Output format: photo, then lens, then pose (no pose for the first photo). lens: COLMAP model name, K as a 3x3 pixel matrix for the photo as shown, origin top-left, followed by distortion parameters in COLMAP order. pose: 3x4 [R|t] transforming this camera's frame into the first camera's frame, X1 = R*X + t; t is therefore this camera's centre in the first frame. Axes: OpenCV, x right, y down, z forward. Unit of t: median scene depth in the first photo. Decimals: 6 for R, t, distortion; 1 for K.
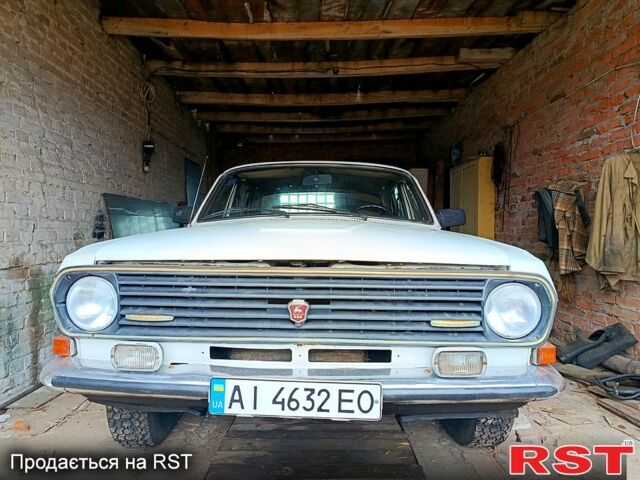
lens RADIAL K [[473.2, 0, 320.0], [0, 473.2, 240.0], [0, 0, 1]] dist [0.008709, -0.001784]
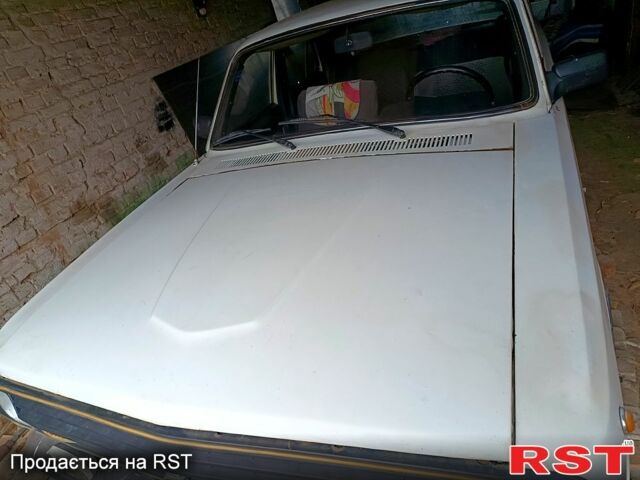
lens RADIAL K [[473.2, 0, 320.0], [0, 473.2, 240.0], [0, 0, 1]] dist [0.008709, -0.001784]
pose [[0.911326, -0.030079, -0.410584, 0.208217], [0.236812, 0.854109, 0.463054, -0.210873], [0.336755, -0.519224, 0.785495, 0.317795]]
